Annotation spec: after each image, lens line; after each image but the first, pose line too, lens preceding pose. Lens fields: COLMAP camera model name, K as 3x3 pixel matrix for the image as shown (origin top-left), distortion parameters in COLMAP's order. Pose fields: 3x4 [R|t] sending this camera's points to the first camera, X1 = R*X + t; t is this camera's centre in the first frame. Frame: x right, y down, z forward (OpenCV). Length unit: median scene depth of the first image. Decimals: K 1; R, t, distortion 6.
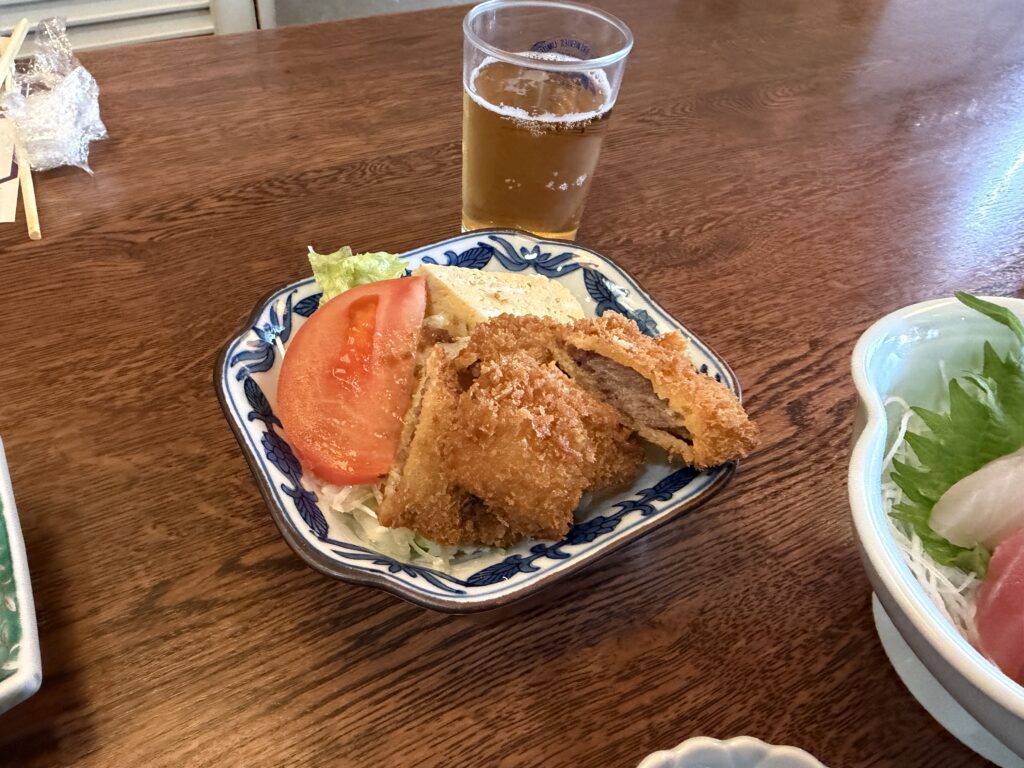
lens RADIAL K [[714.1, 0, 476.8], [0, 714.1, 396.4], [0, 0, 1]] dist [0.012215, -0.028412]
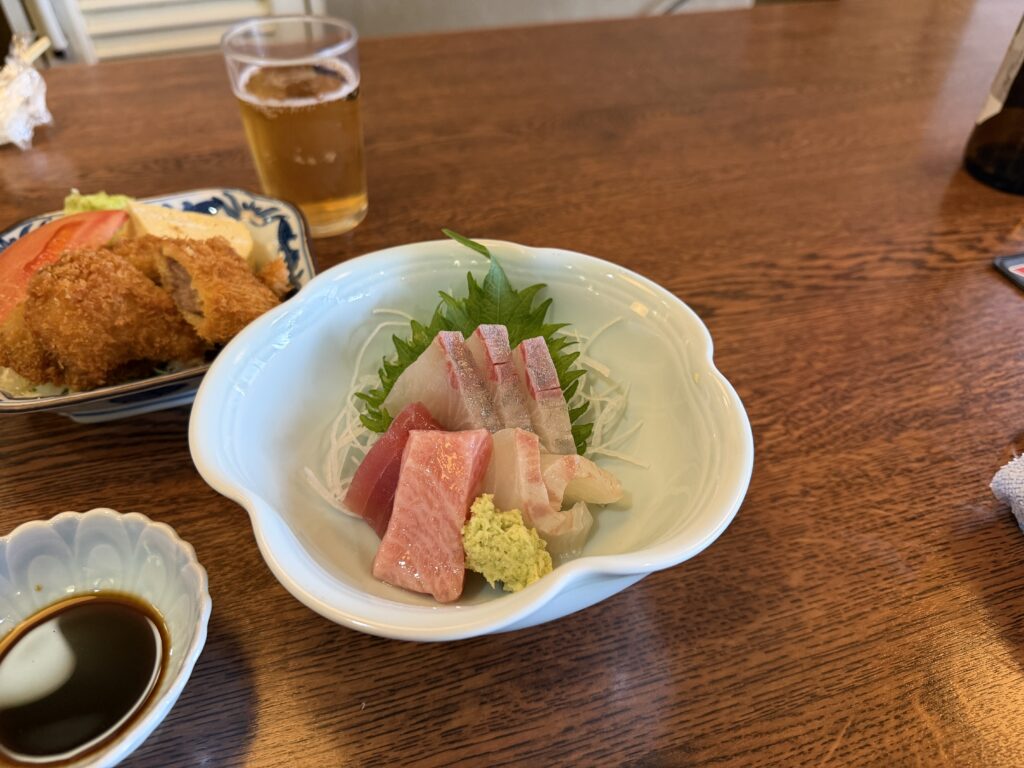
lens RADIAL K [[714.1, 0, 515.9], [0, 714.1, 391.6], [0, 0, 1]] dist [0.012215, -0.028412]
pose [[0.983335, 0.090840, -0.157482, 0.781364], [-0.100342, 0.993516, -0.053460, 0.147382], [0.151604, 0.068371, 0.986074, -0.156797]]
